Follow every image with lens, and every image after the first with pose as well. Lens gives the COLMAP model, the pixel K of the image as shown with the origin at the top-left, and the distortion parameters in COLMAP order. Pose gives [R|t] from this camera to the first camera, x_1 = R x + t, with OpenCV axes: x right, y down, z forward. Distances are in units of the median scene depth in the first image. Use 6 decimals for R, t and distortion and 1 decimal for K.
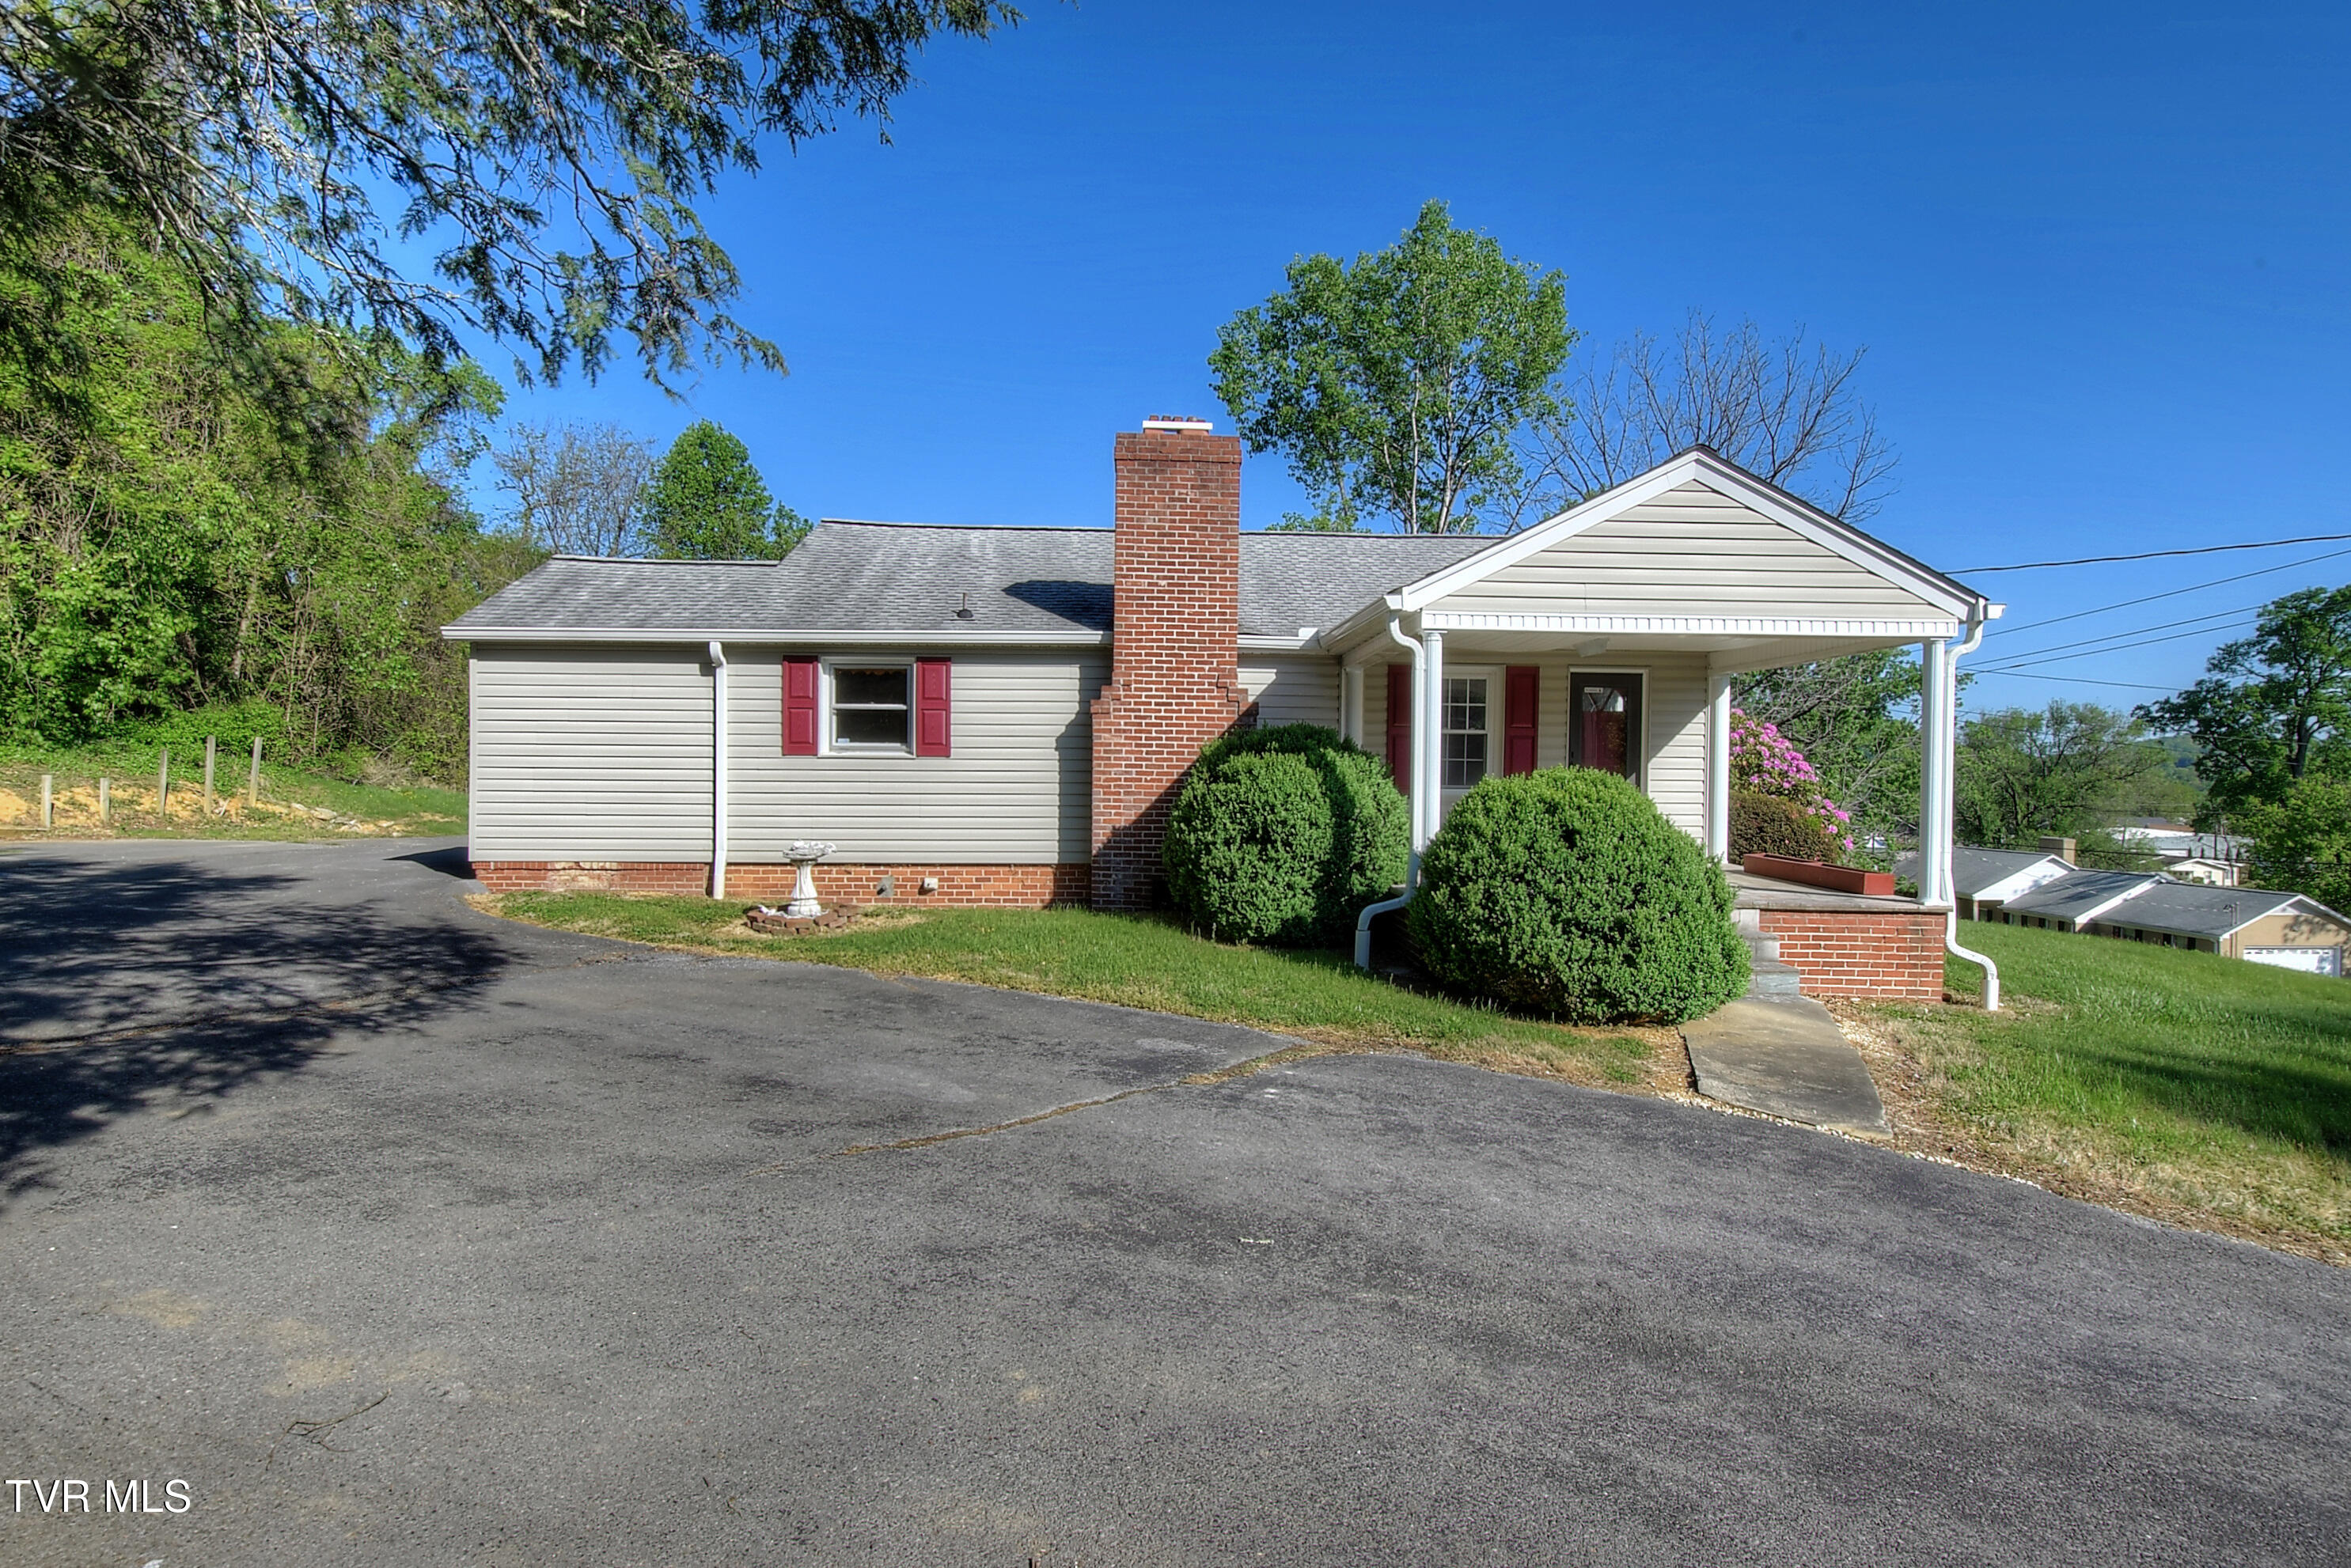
lens RADIAL K [[1123.9, 0, 1170.2], [0, 1123.9, 789.1], [0, 0, 1]] dist [0.001237, -0.000134]
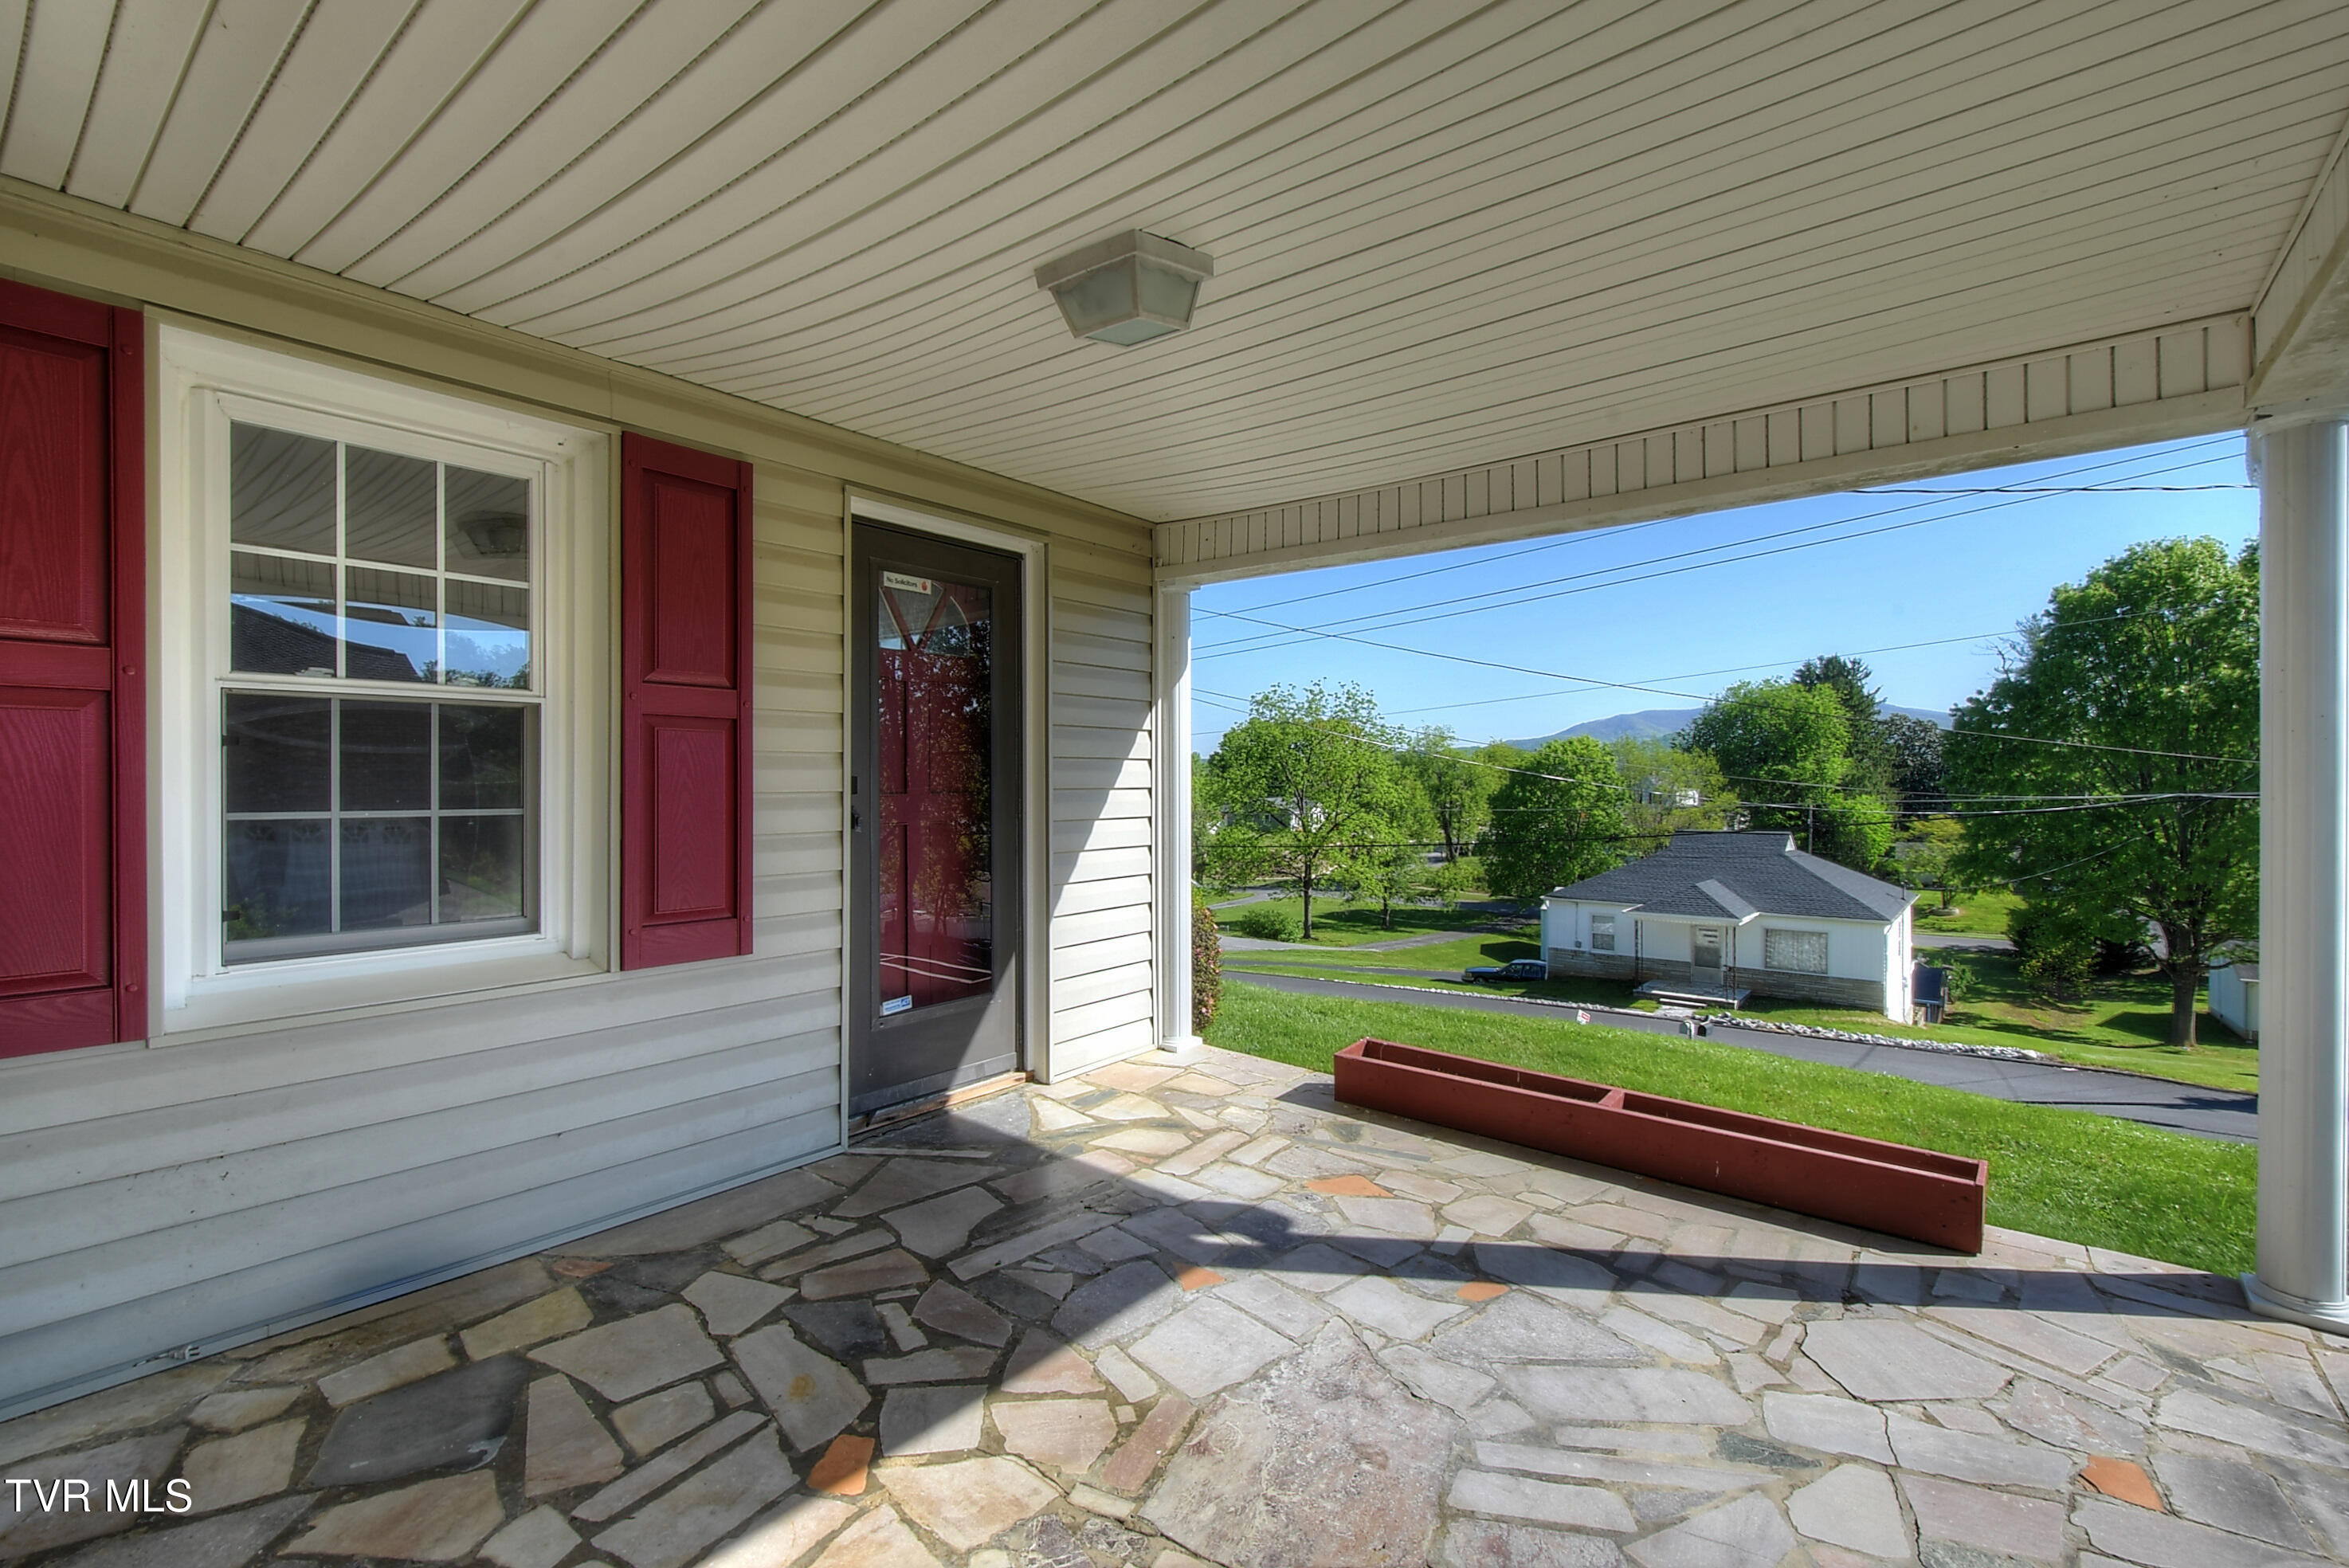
lens RADIAL K [[1051.8, 0, 1168.0], [0, 1051.8, 786.6], [0, 0, 1]] dist [0.008431, -0.009493]
pose [[0.661701, -0.017043, 0.749574, 0.212374], [0.017425, 0.999821, 0.007350, -0.032783], [-0.749566, 0.008198, 0.661879, 0.794728]]
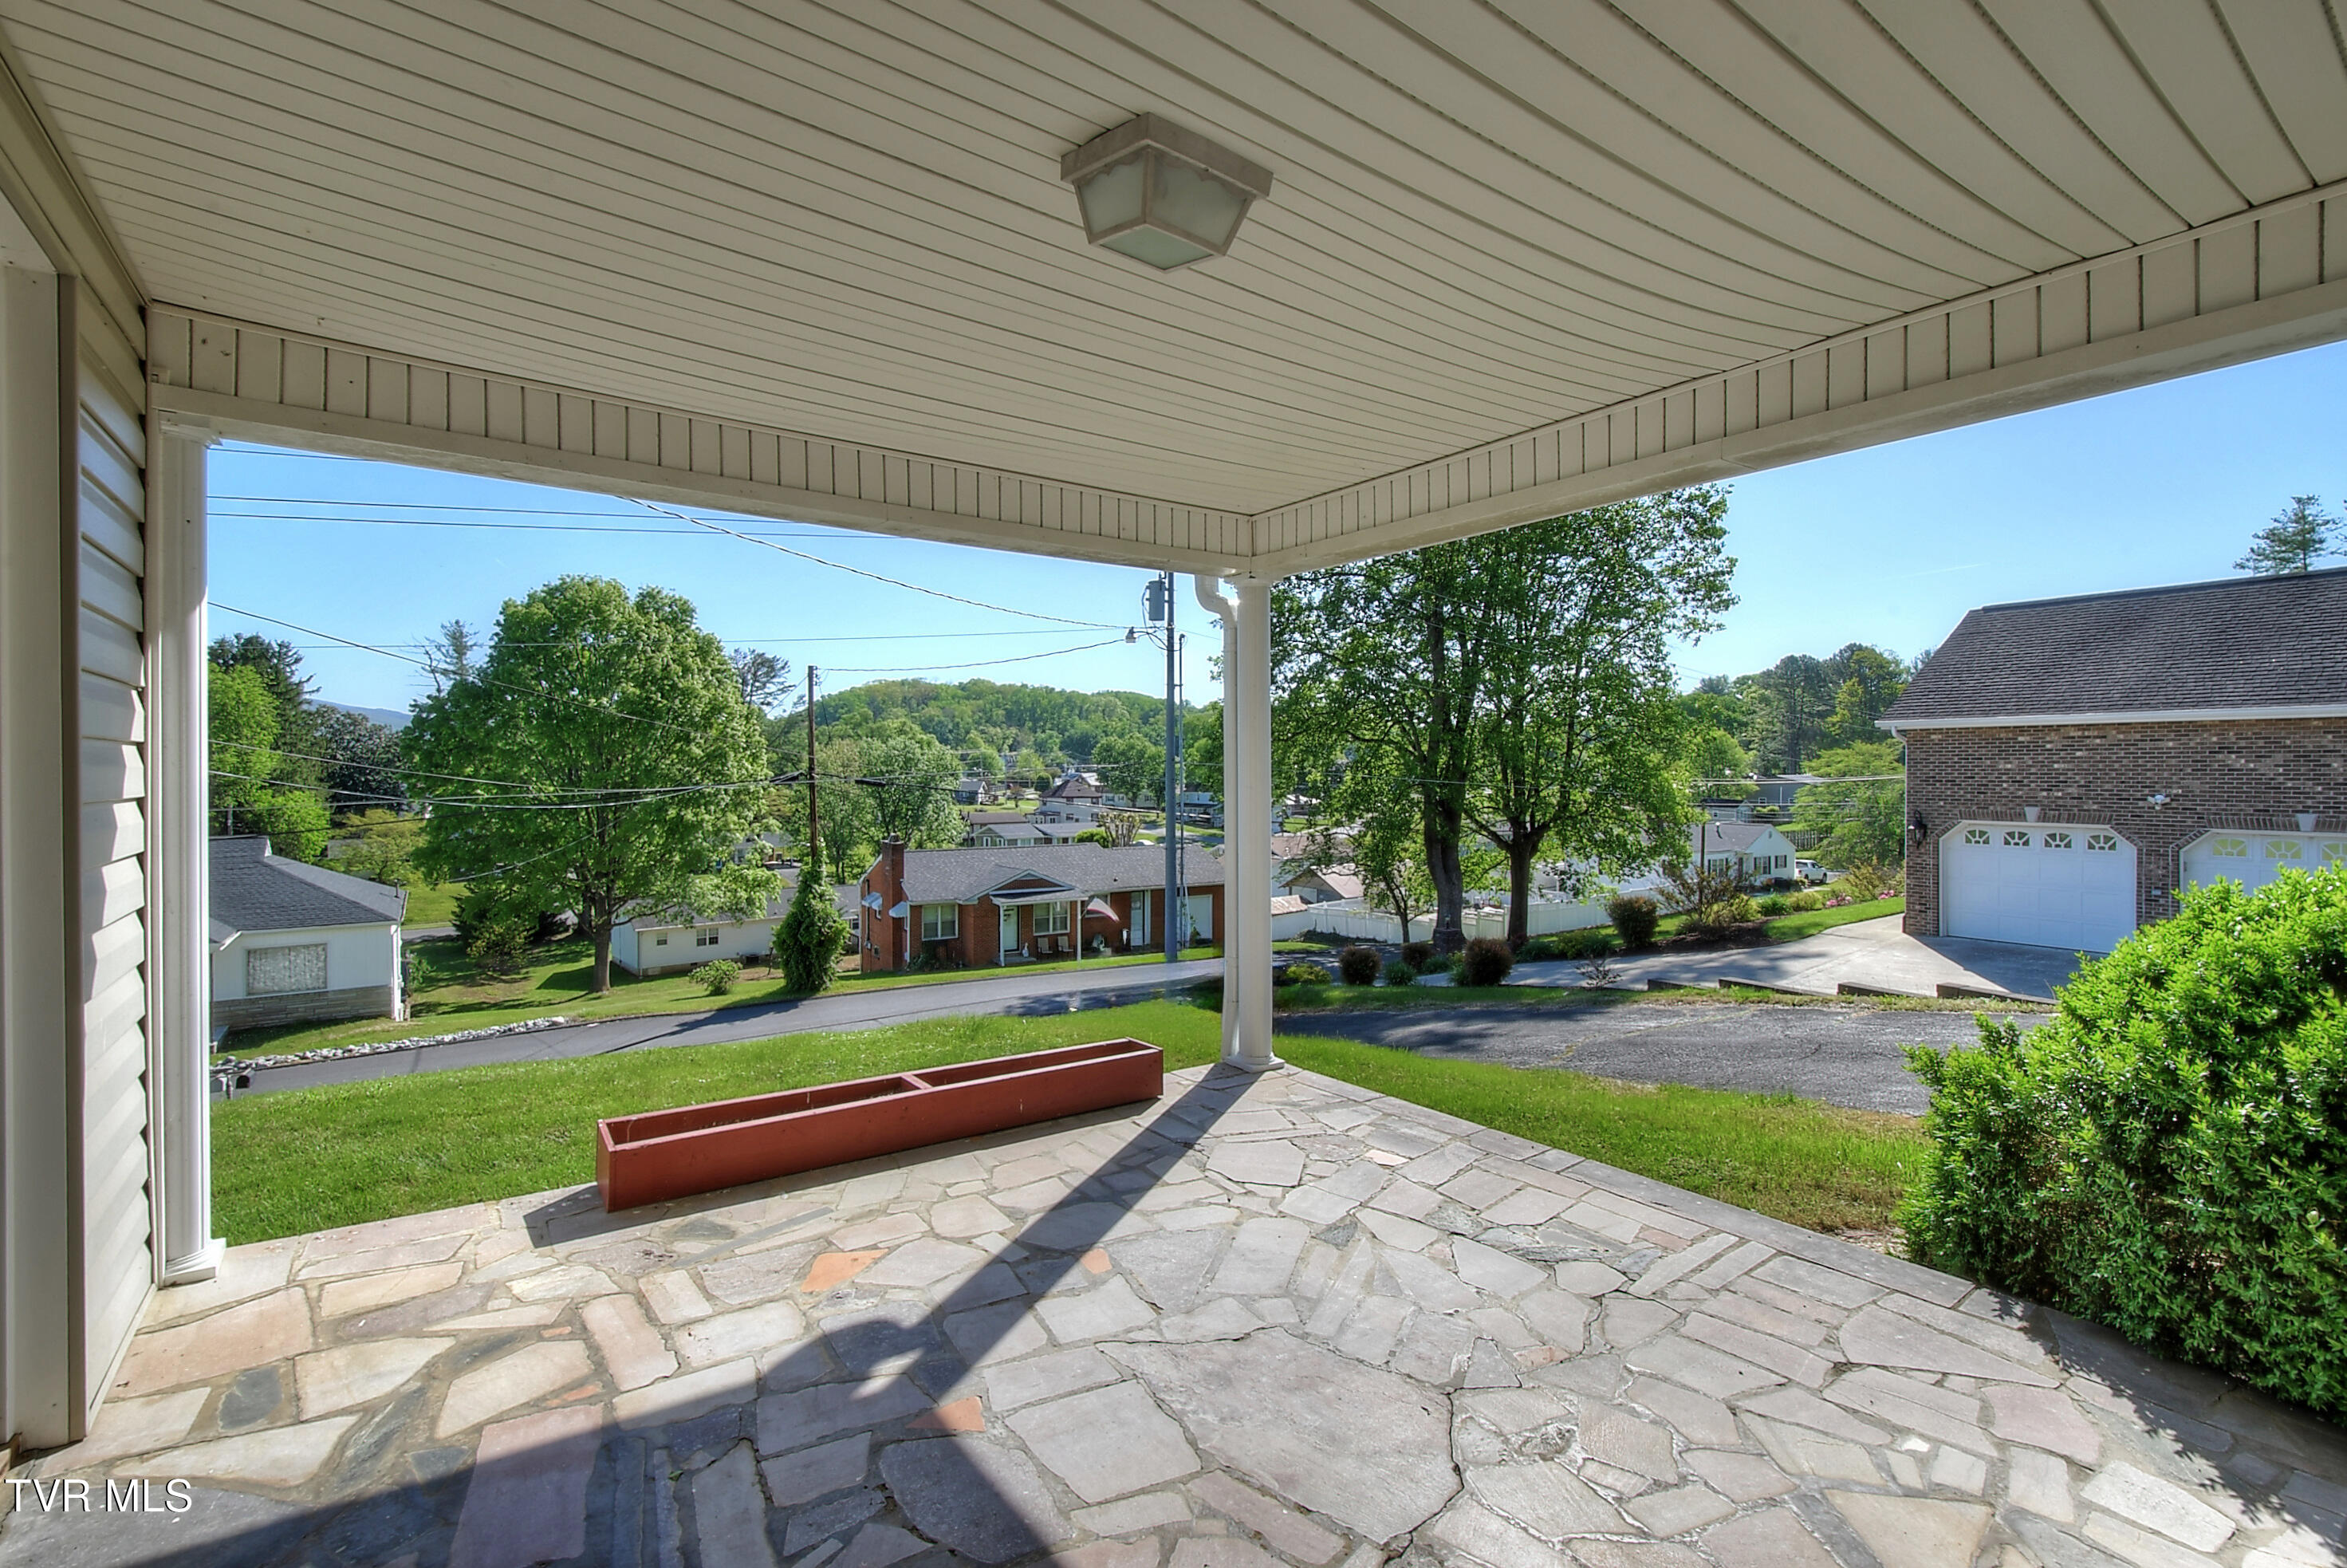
lens RADIAL K [[1022.6, 0, 1212.0], [0, 1022.6, 777.7], [0, 0, 1]] dist [-0.003333, -0.001090]
pose [[-0.572979, -0.014851, 0.819435, 0.220017], [0.004522, 0.999763, 0.021282, -0.036747], [-0.819558, 0.015899, -0.572776, 1.002329]]
